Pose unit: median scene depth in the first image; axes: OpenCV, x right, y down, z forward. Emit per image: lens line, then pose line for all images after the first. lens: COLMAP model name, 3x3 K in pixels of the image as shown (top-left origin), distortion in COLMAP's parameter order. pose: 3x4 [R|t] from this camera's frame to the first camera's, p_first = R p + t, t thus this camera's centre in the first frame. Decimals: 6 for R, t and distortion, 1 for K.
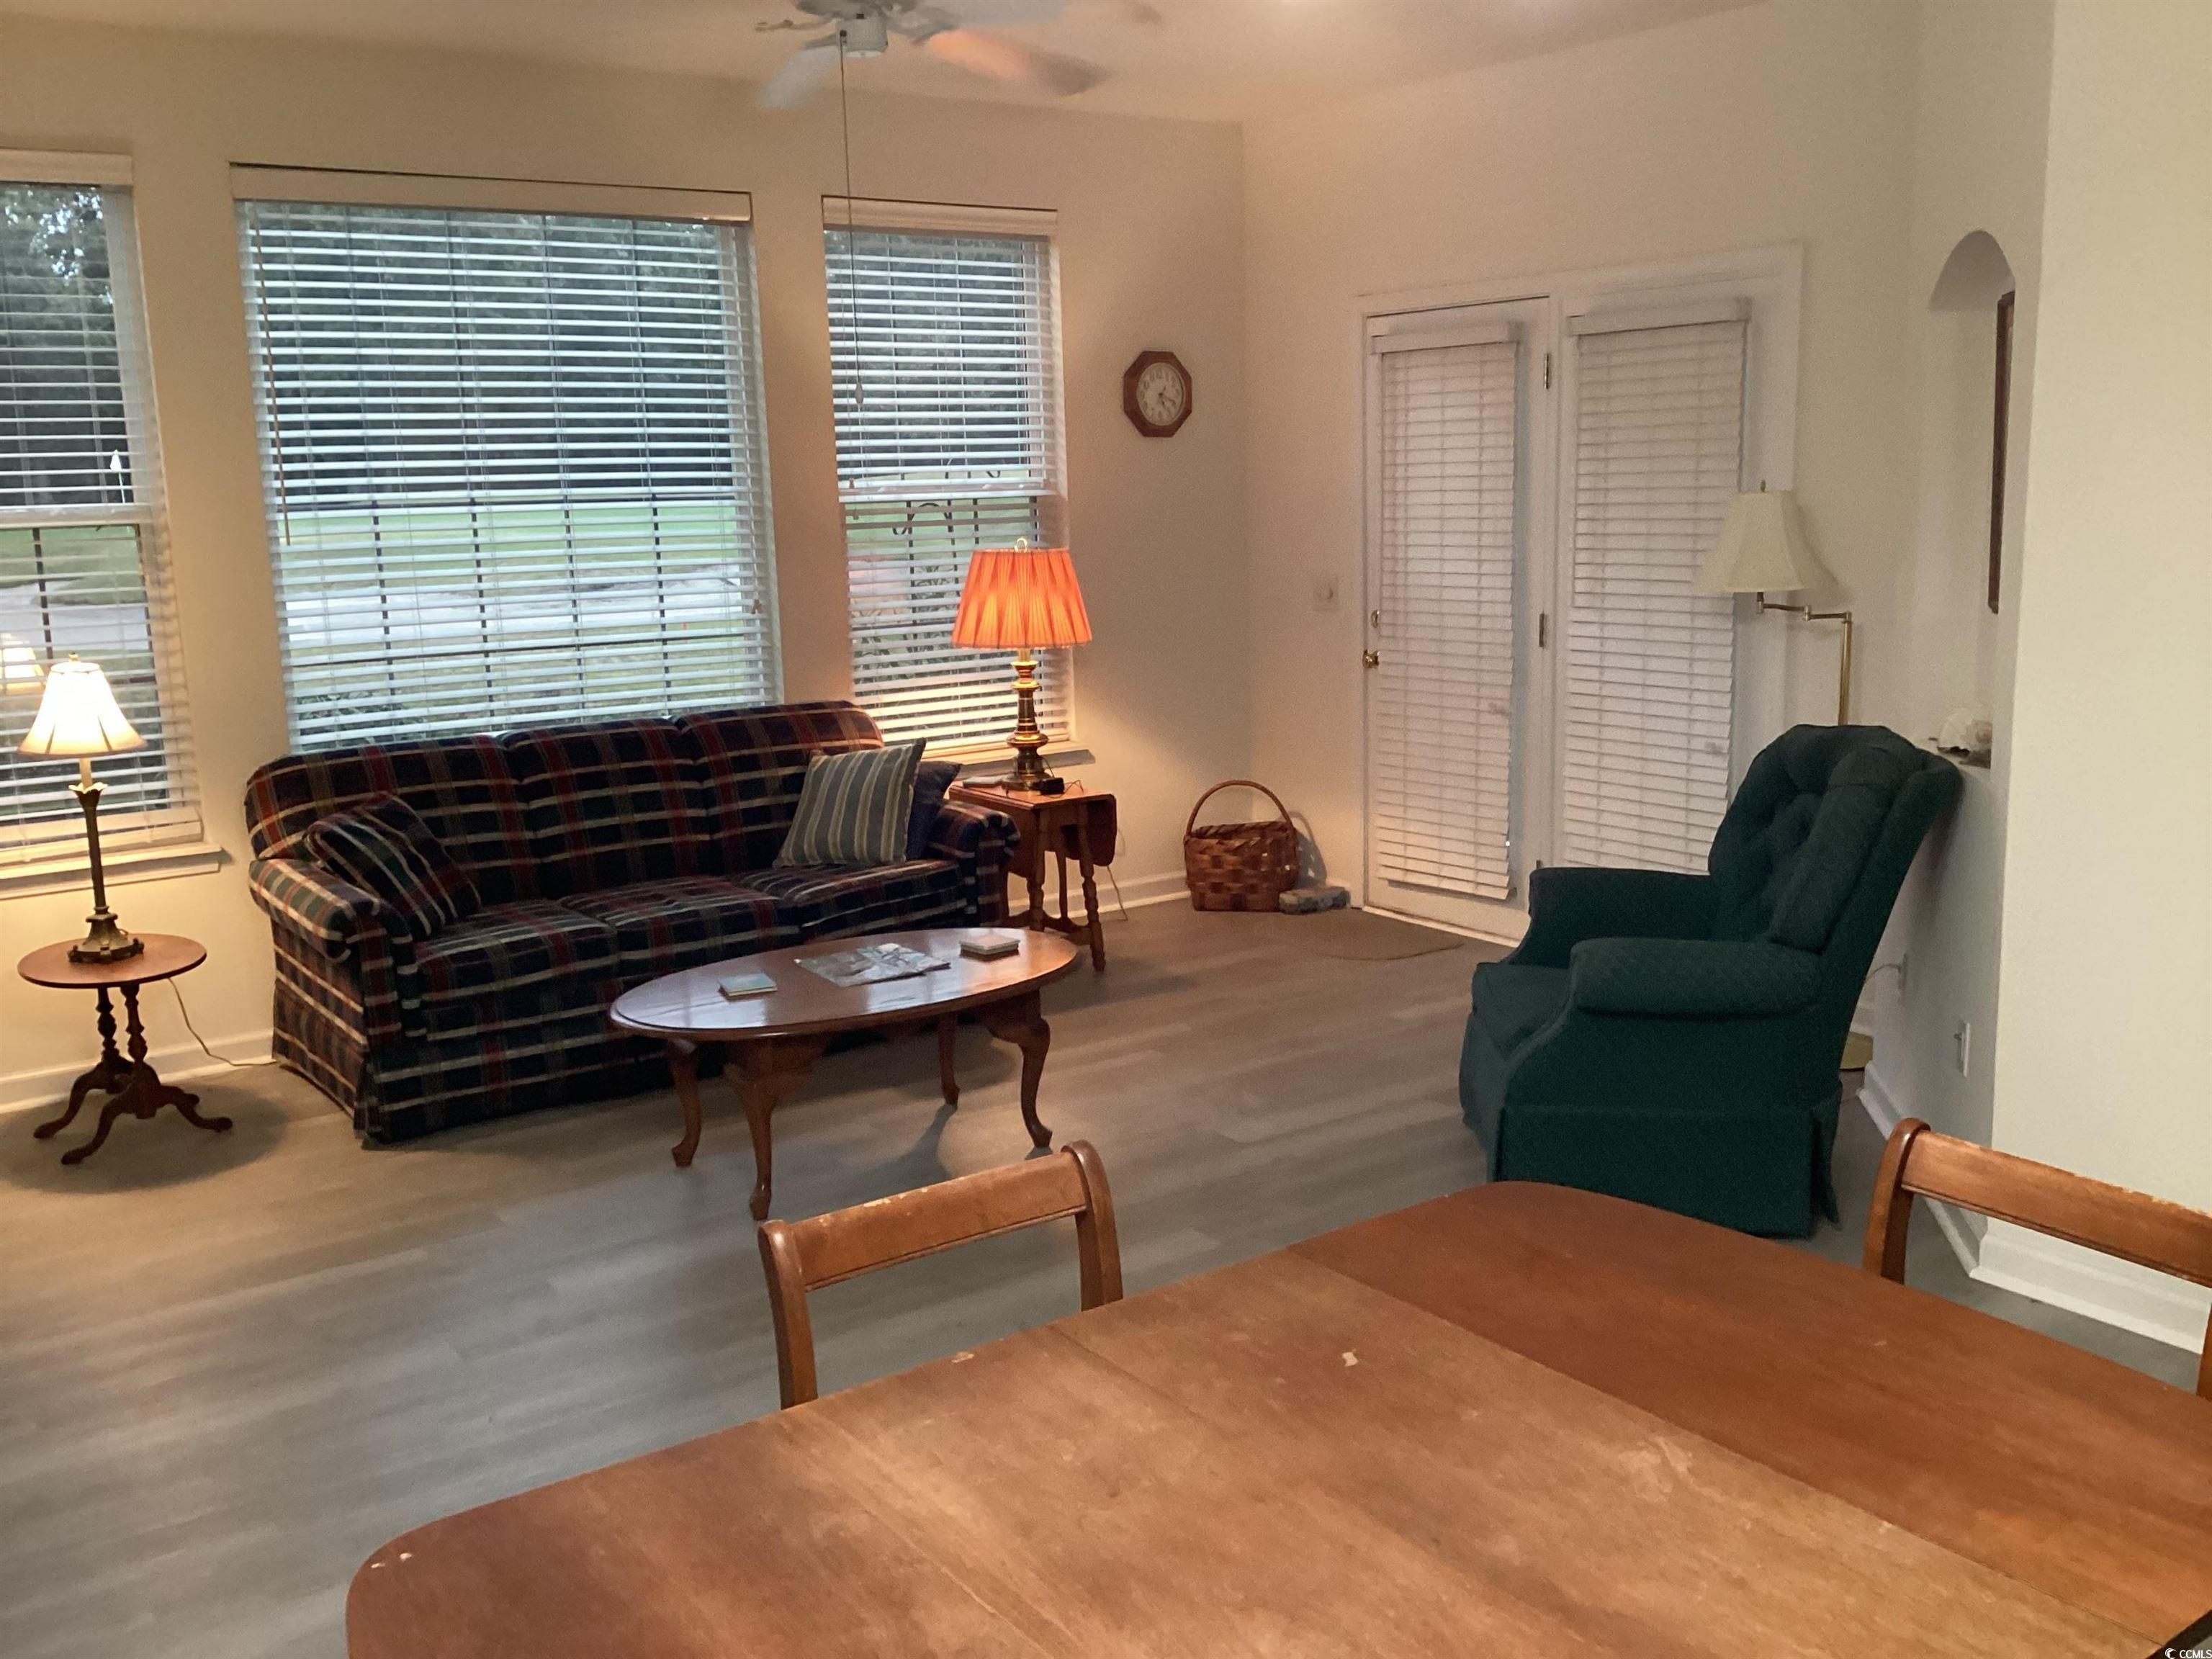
lens RADIAL K [[2027.6, 0, 1106.0], [0, 2027.6, 829.5], [0, 0, 1]] dist [0.119711, -0.229371]
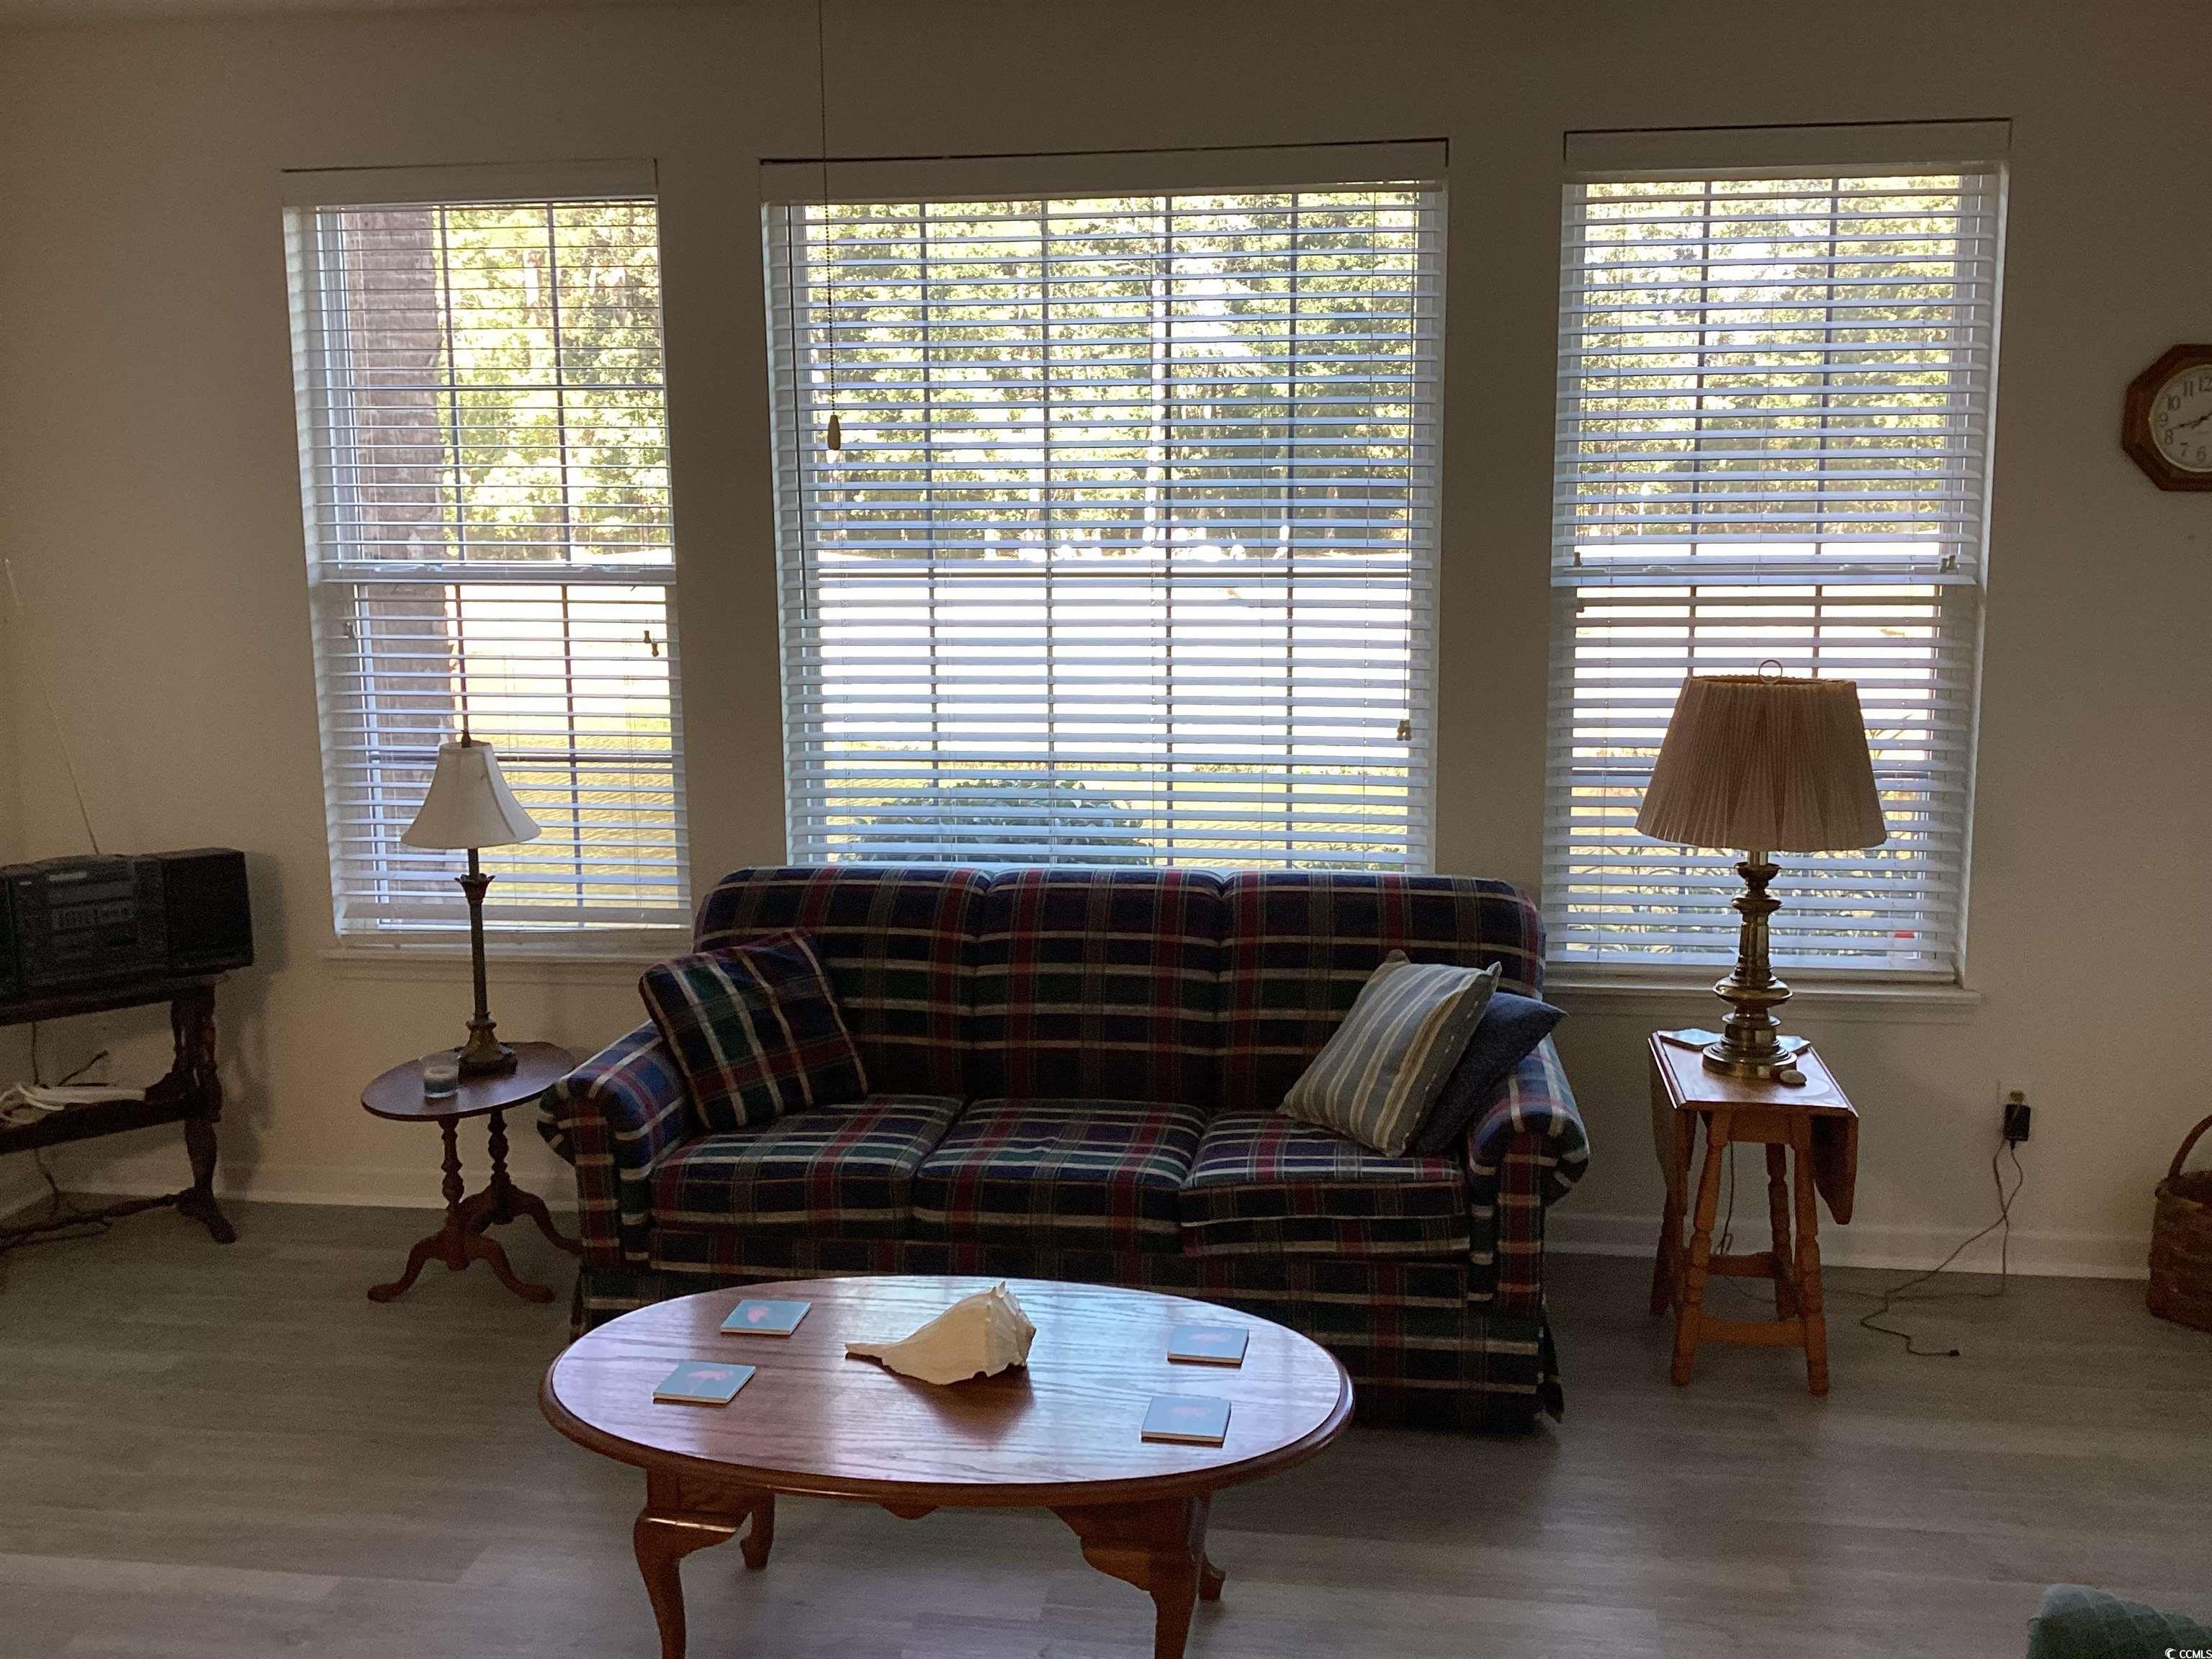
lens RADIAL K [[2027.6, 0, 1106.0], [0, 2027.6, 829.5], [0, 0, 1]] dist [0.119711, -0.229371]
pose [[0.729957, 0.127300, -0.671534, 0.255418], [-0.135079, 0.989993, 0.040838, -0.101309], [0.670013, 0.060900, 0.739847, 0.465474]]
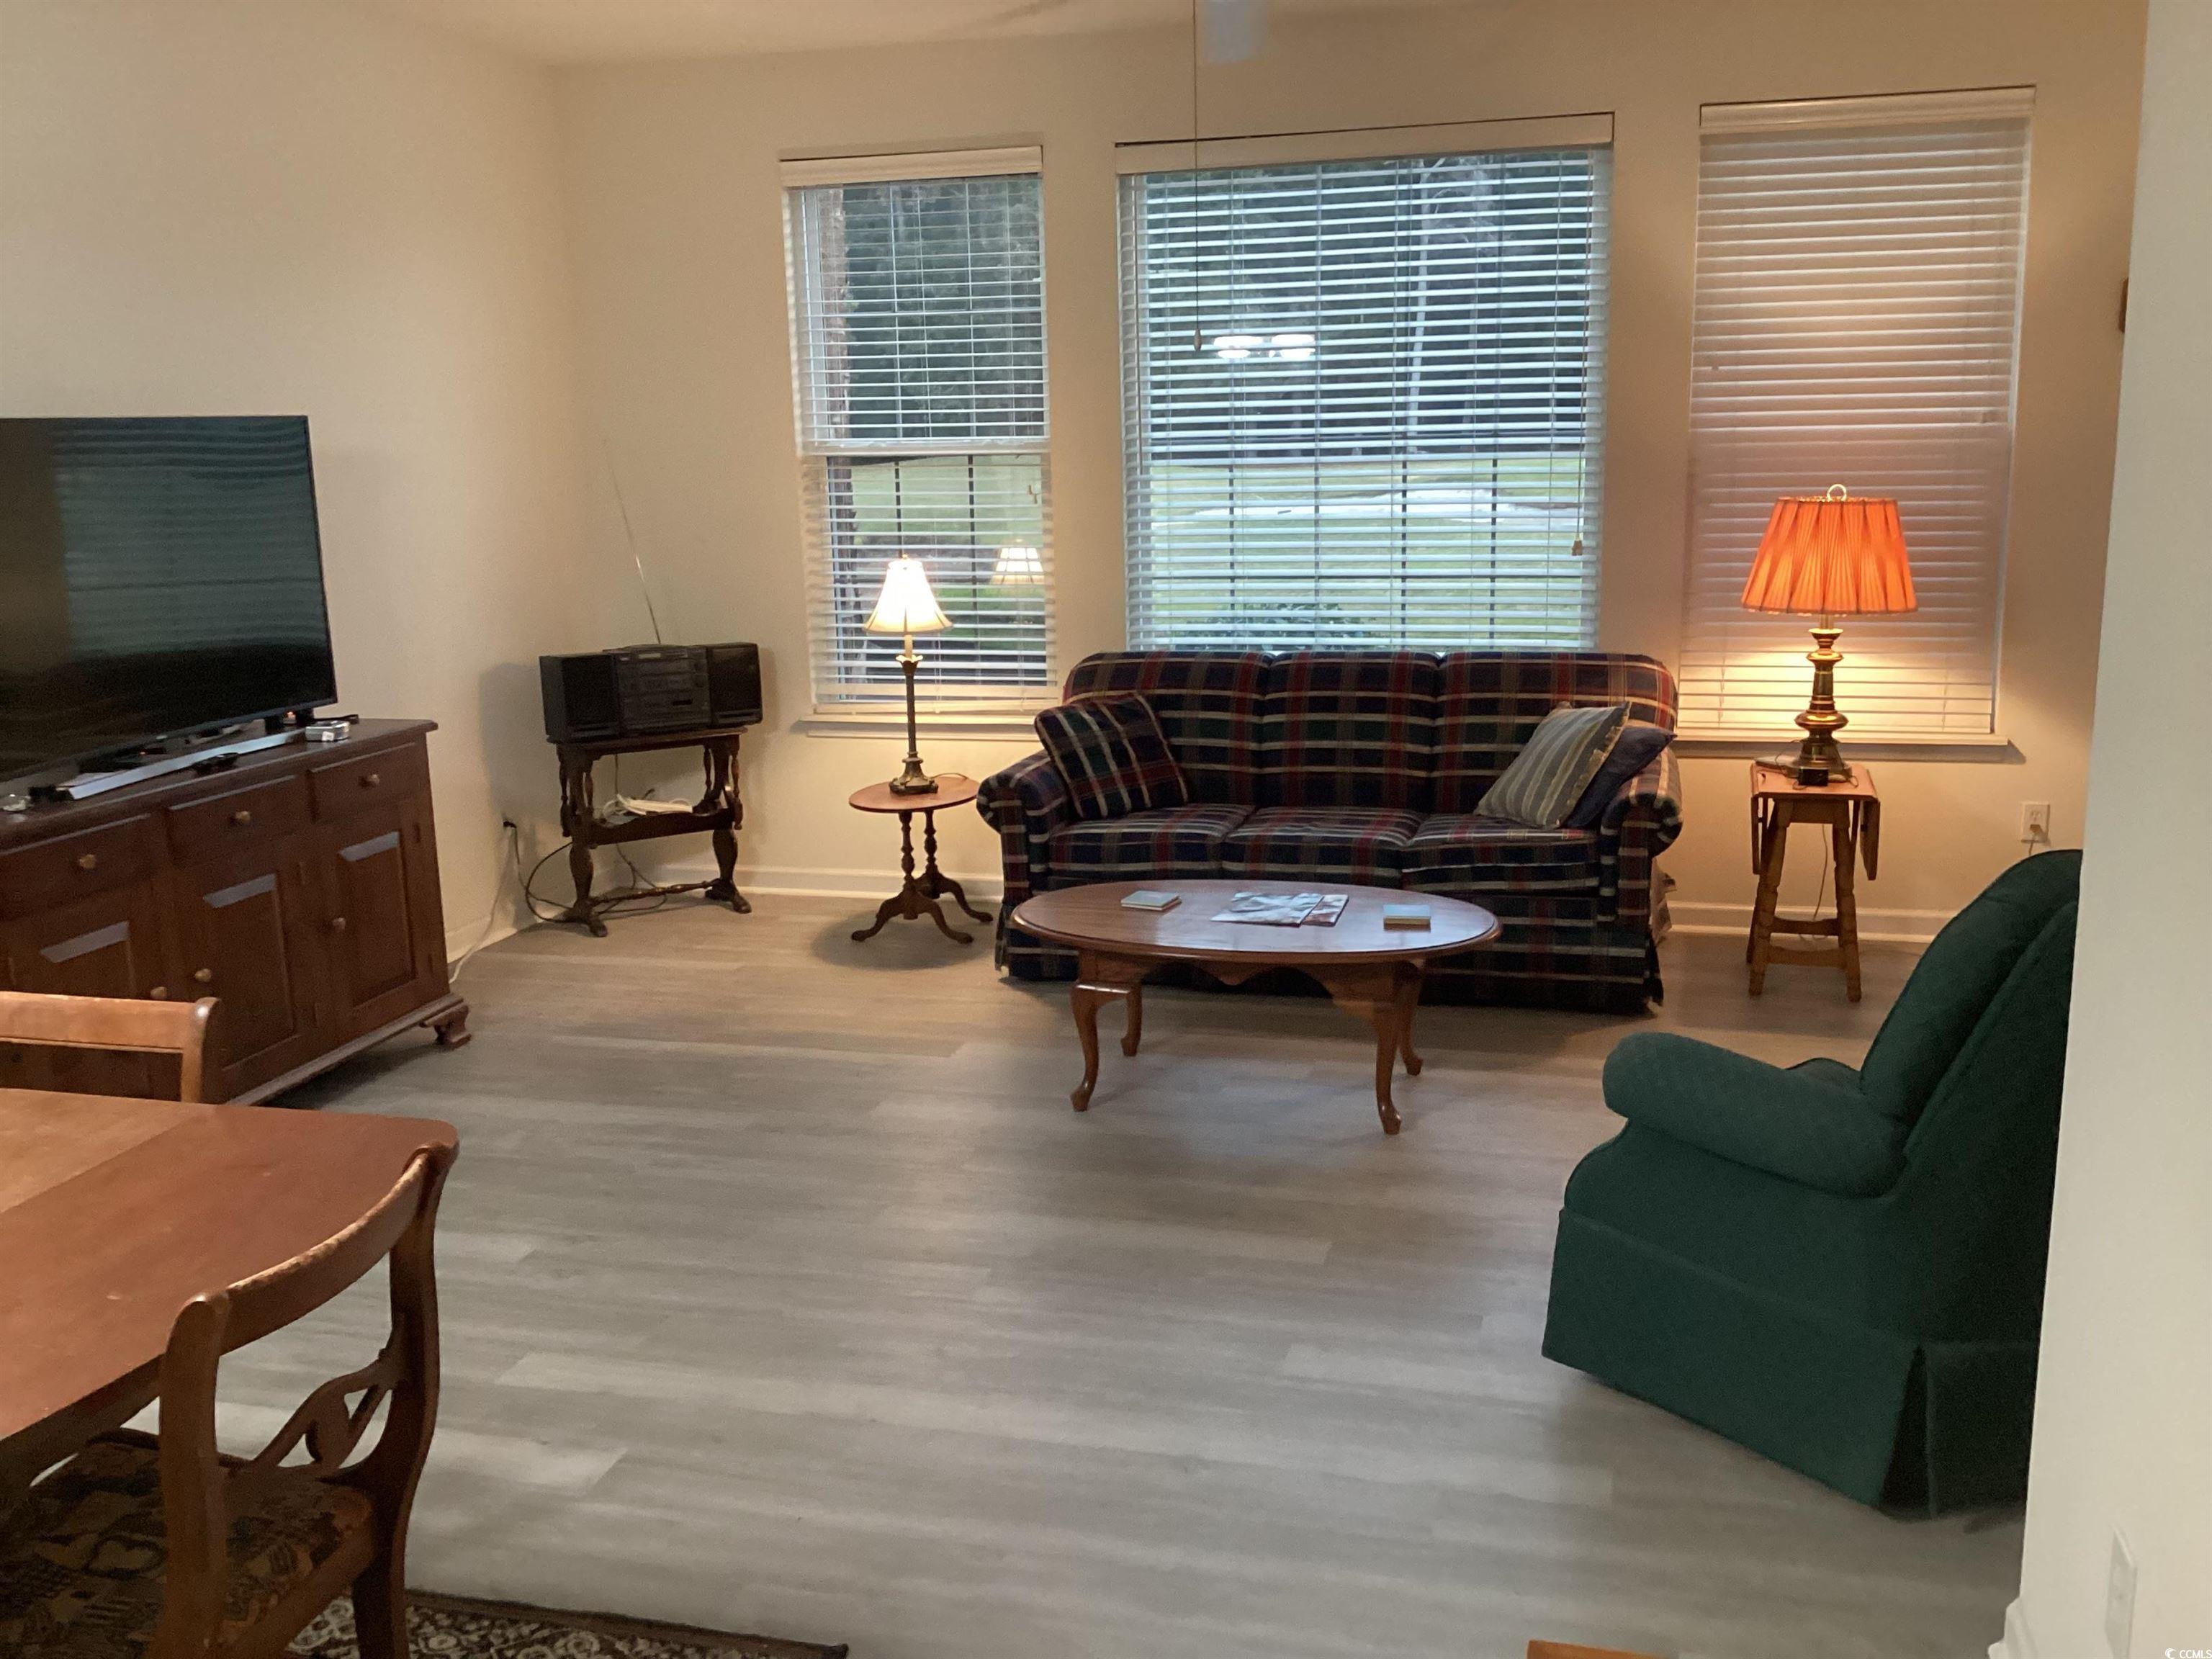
lens RADIAL K [[2027.6, 0, 1106.0], [0, 2027.6, 829.5], [0, 0, 1]] dist [0.119711, -0.229371]
pose [[0.637386, 0.163711, -0.752952, 0.488181], [-0.133549, 0.985852, 0.101298, -0.052315], [0.758883, 0.035990, 0.650232, 0.232797]]
